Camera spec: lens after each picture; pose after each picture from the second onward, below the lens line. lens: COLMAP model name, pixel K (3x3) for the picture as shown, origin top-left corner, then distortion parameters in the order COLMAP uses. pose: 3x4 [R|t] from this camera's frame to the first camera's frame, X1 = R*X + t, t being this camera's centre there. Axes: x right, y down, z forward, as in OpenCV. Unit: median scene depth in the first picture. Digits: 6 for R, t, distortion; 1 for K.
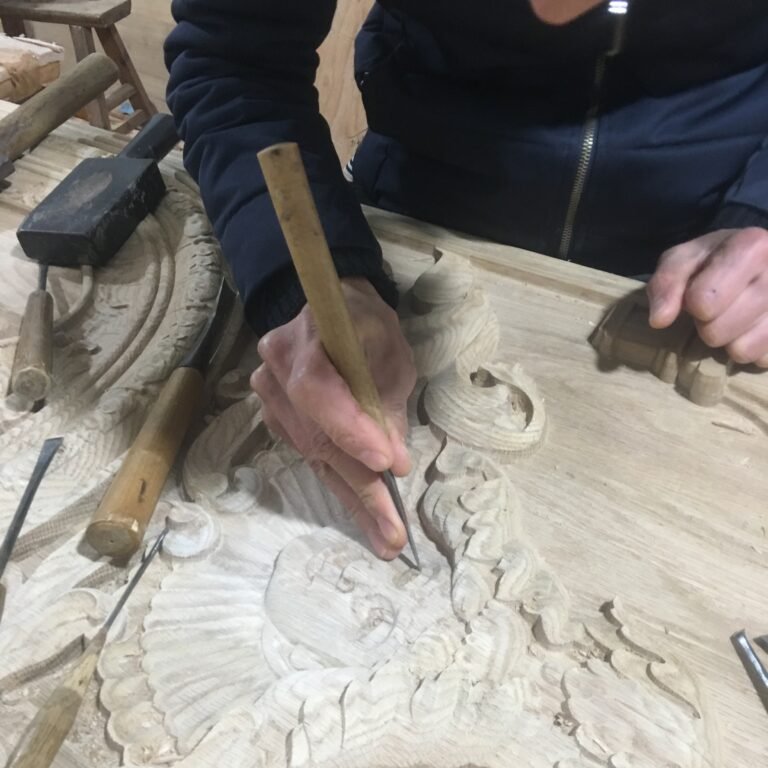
lens RADIAL K [[833.2, 0, 404.2], [0, 833.2, 386.8], [0, 0, 1]] dist [0.066121, -0.136138]
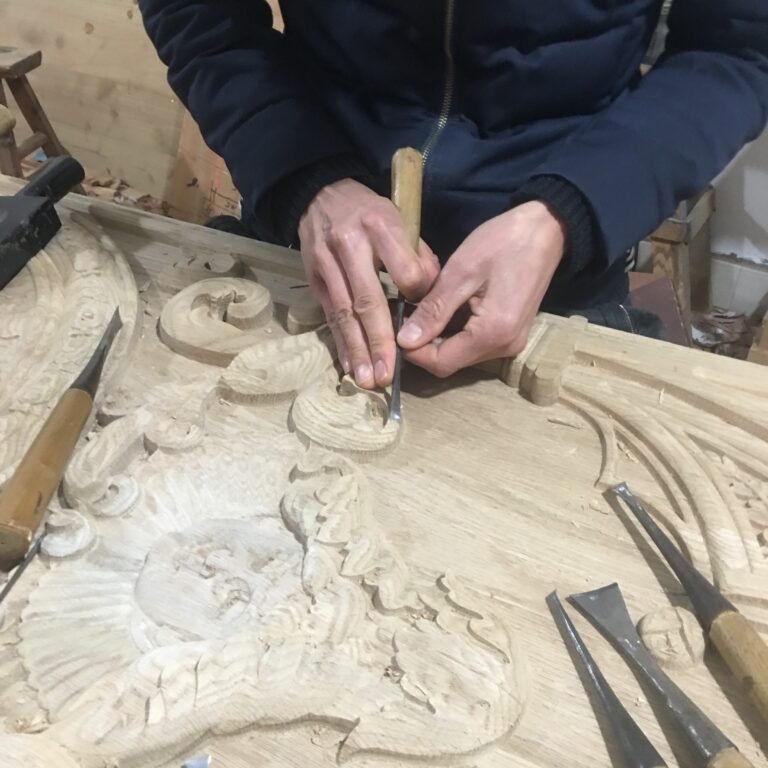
lens RADIAL K [[833.2, 0, 404.2], [0, 833.2, 386.8], [0, 0, 1]] dist [0.066121, -0.136138]
pose [[0.996704, -0.037772, 0.071789, 0.119503], [0.040991, 0.998194, -0.043912, 0.050363], [-0.070001, 0.046710, 0.996453, -0.142921]]
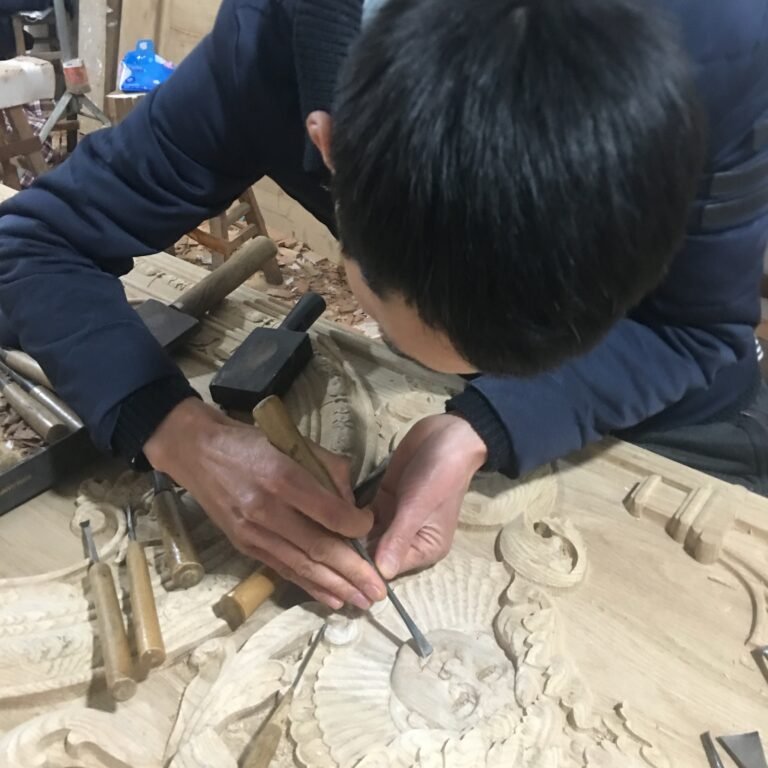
lens RADIAL K [[833.0, 0, 392.9], [0, 833.0, 383.2], [0, 0, 1]] dist [0.063839, -0.132119]
pose [[0.994212, 0.067249, -0.083790, -0.071515], [-0.073856, 0.994180, -0.078430, -0.163790], [0.078028, 0.084164, 0.993392, -0.567545]]
